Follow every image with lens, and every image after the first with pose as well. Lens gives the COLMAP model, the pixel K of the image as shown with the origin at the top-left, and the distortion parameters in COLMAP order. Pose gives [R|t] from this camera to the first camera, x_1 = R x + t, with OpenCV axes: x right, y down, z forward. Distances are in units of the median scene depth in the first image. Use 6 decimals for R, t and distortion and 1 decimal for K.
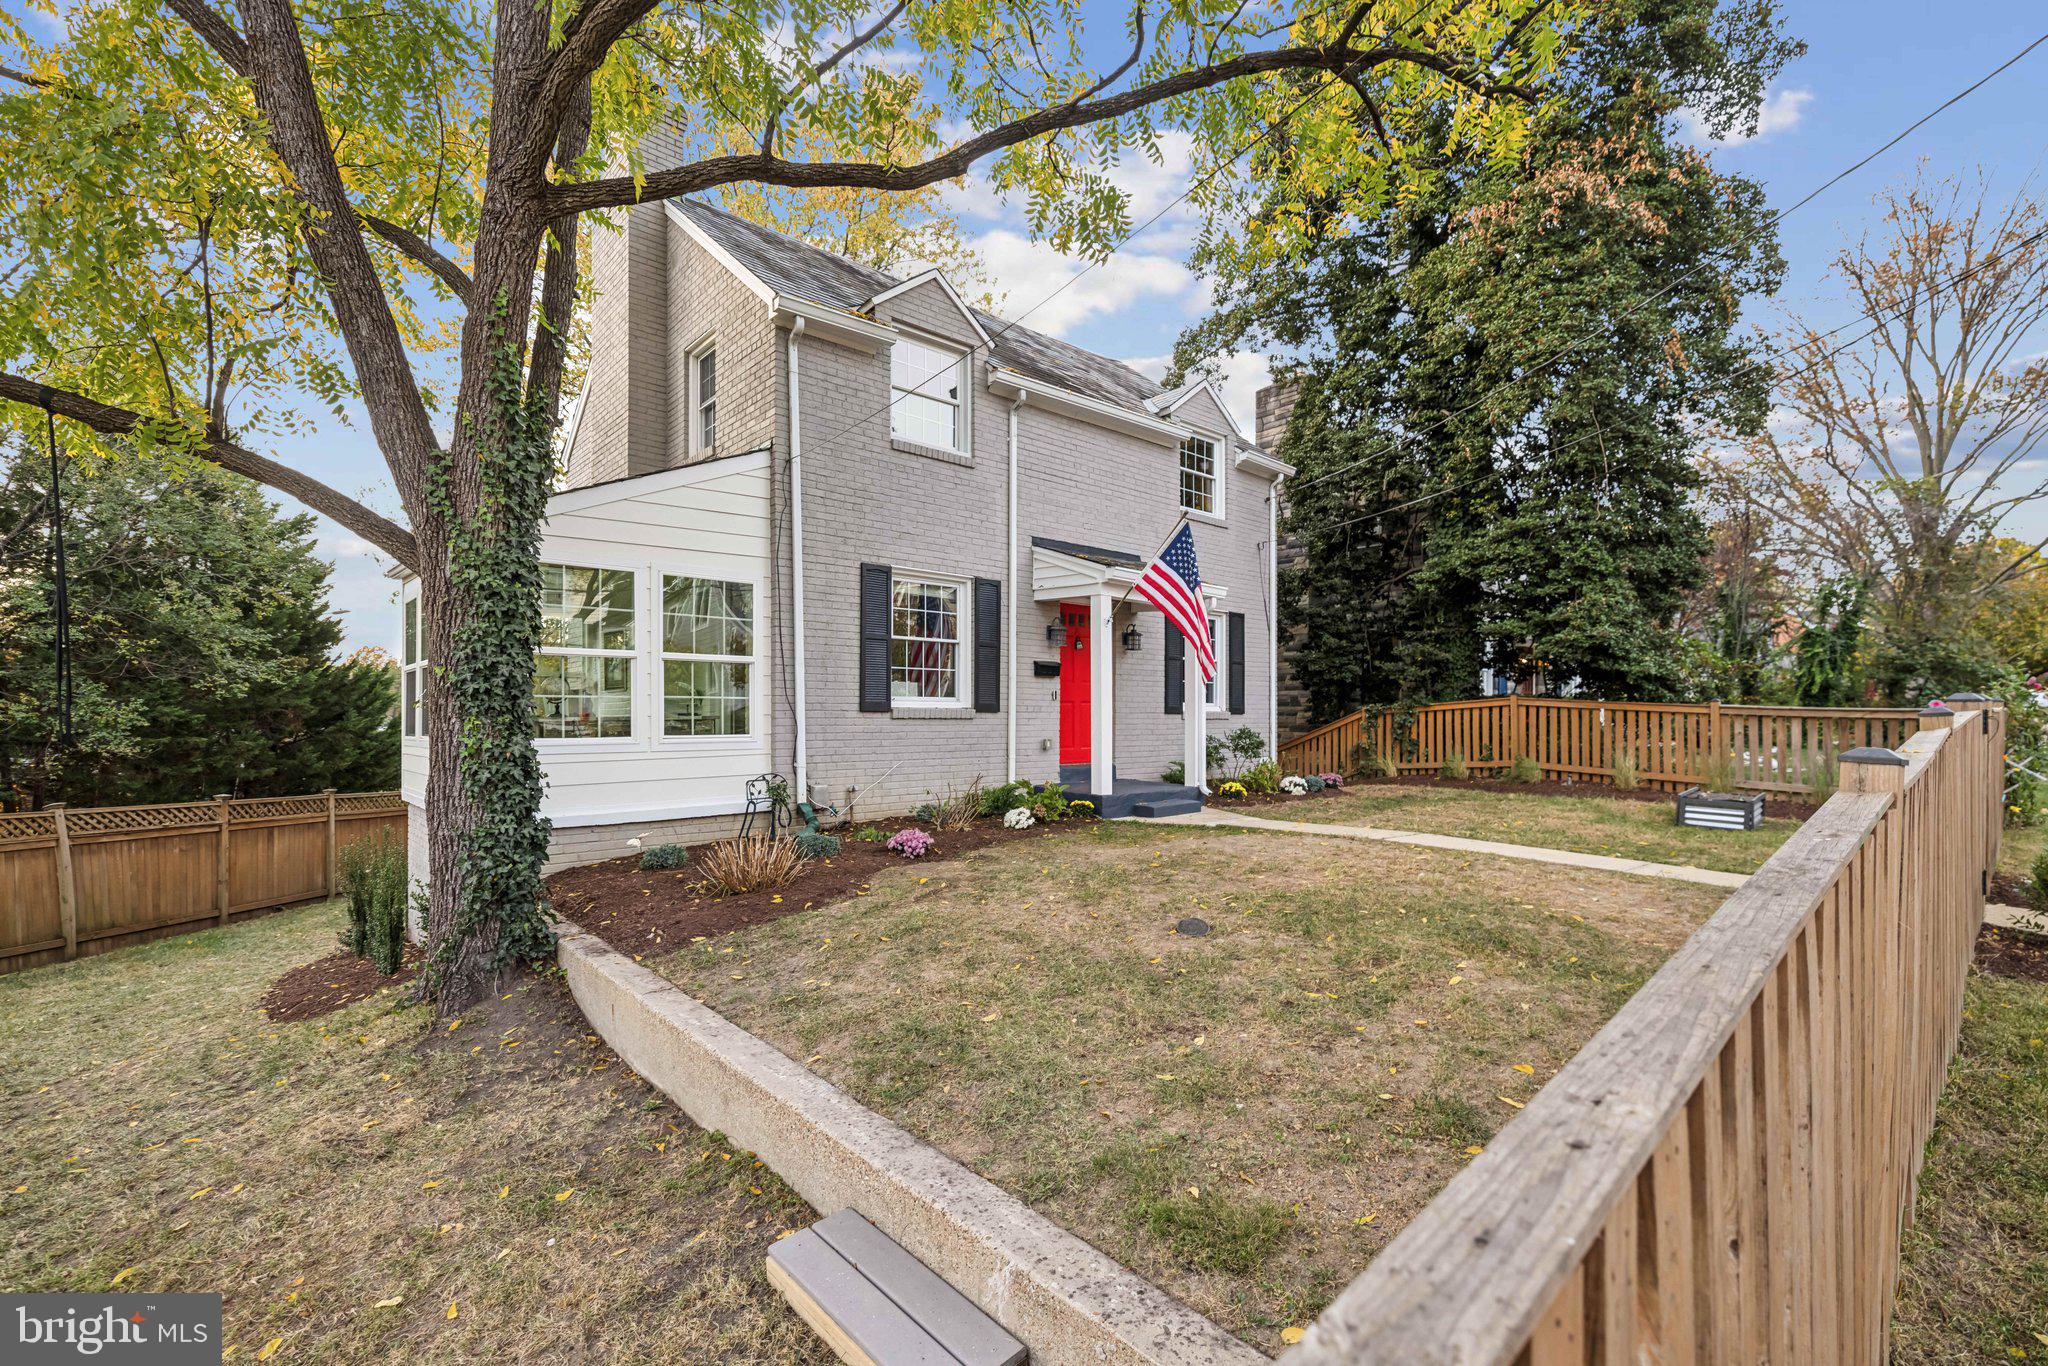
lens RADIAL K [[916.6, 0, 1020.0], [0, 916.6, 700.6], [0, 0, 1]] dist [0.004052, 0.001630]
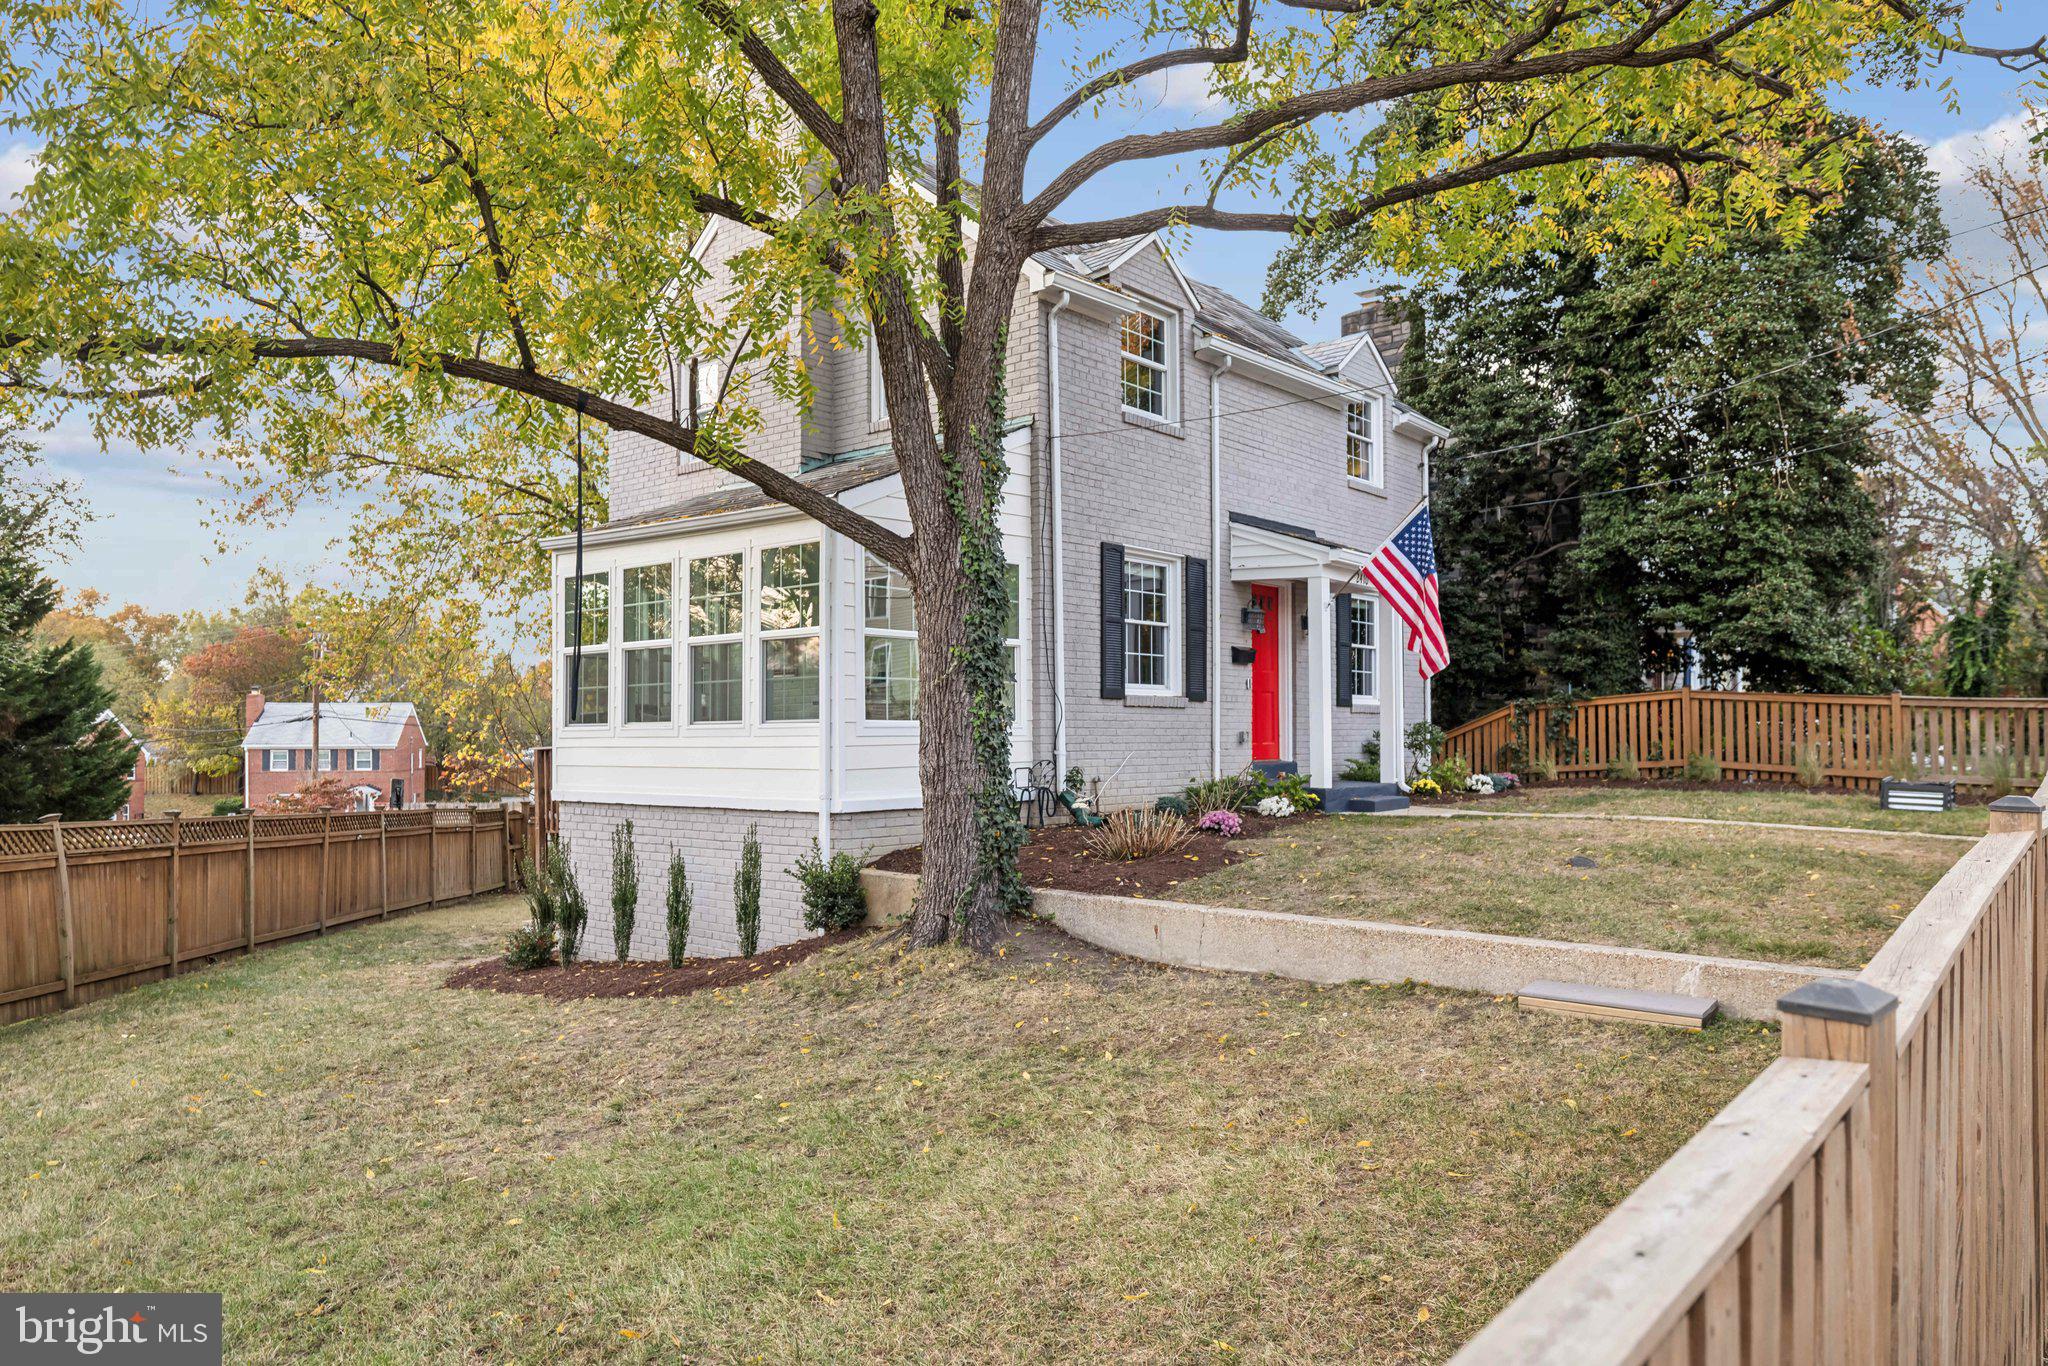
lens RADIAL K [[1390.8, 0, 1025.5], [0, 1390.8, 679.1], [0, 0, 1]] dist [0.006783, -0.004166]
pose [[0.990850, 0.002187, 0.134948, -0.323018], [0.000709, 0.999771, -0.021408, 0.016575], [-0.134964, 0.021308, 0.990621, -0.302792]]
